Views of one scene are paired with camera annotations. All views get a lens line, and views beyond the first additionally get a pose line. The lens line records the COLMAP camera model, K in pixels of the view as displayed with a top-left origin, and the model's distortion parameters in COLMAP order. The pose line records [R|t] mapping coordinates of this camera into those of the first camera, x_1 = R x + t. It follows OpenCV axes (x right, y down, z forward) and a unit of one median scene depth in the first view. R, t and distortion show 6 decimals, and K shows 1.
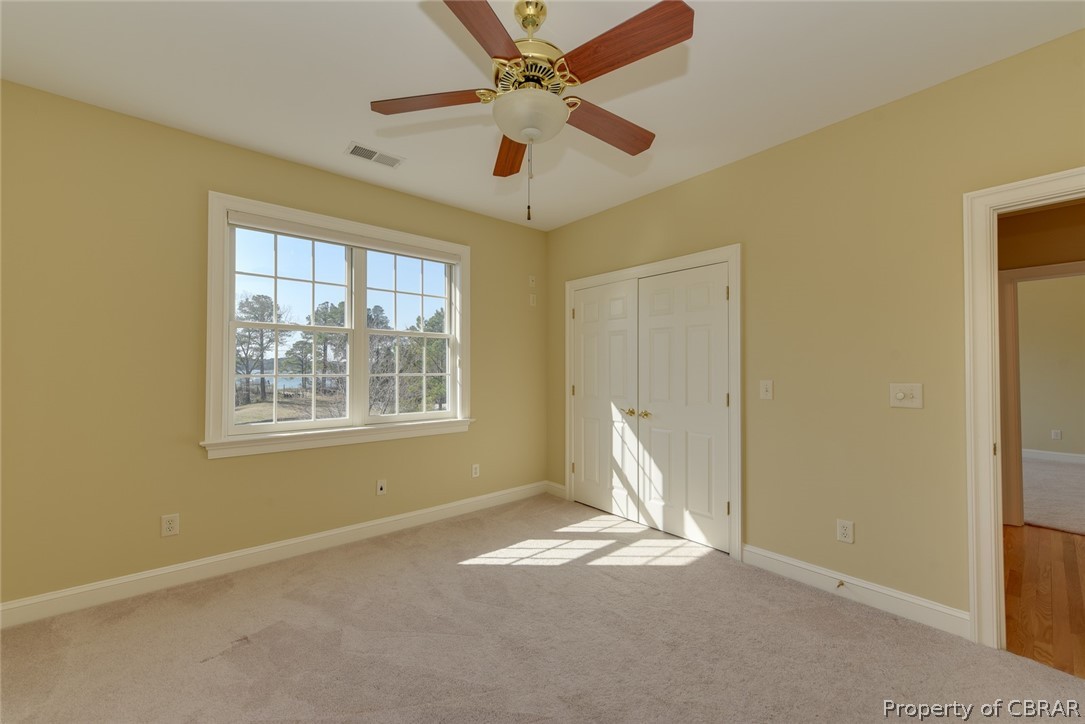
lens RADIAL K [[444.6, 0, 542.5], [0, 444.6, 362.0], [0, 0, 1]] dist [0.065874, 0.000035]
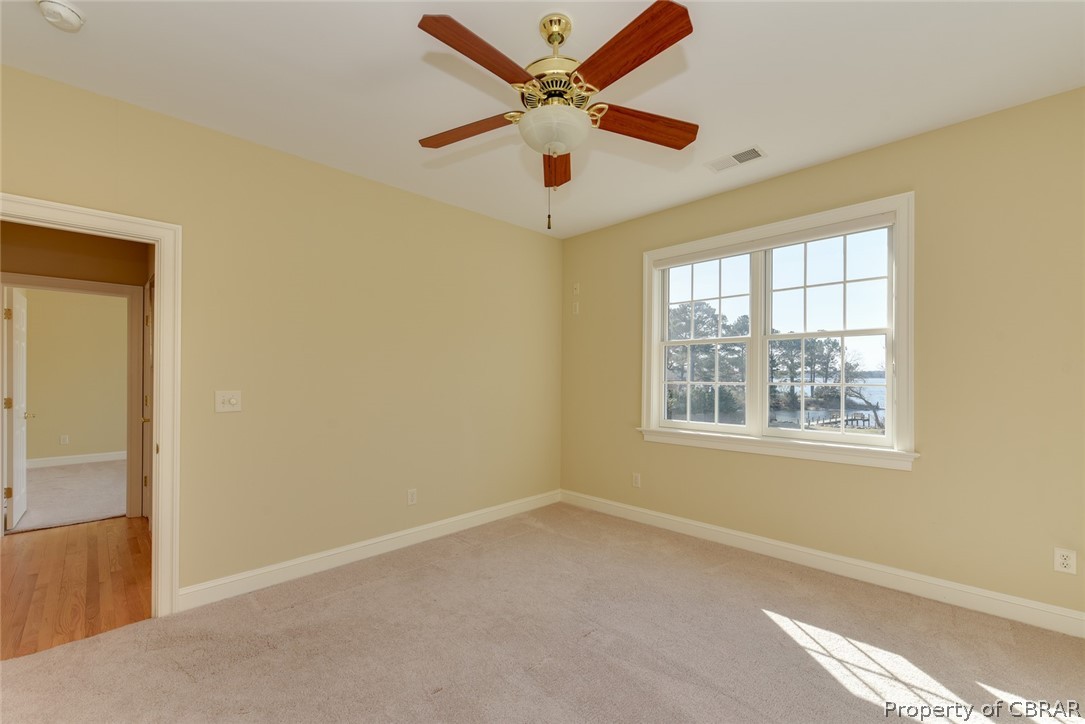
lens RADIAL K [[453.5, 0, 540.6], [0, 453.5, 388.3], [0, 0, 1]] dist [-0.000038, 0.000067]
pose [[0.094017, 0.021559, -0.995337, 0.562534], [0.014747, 0.999626, 0.023045, 0.010695], [0.995461, -0.016845, 0.093664, 0.488506]]
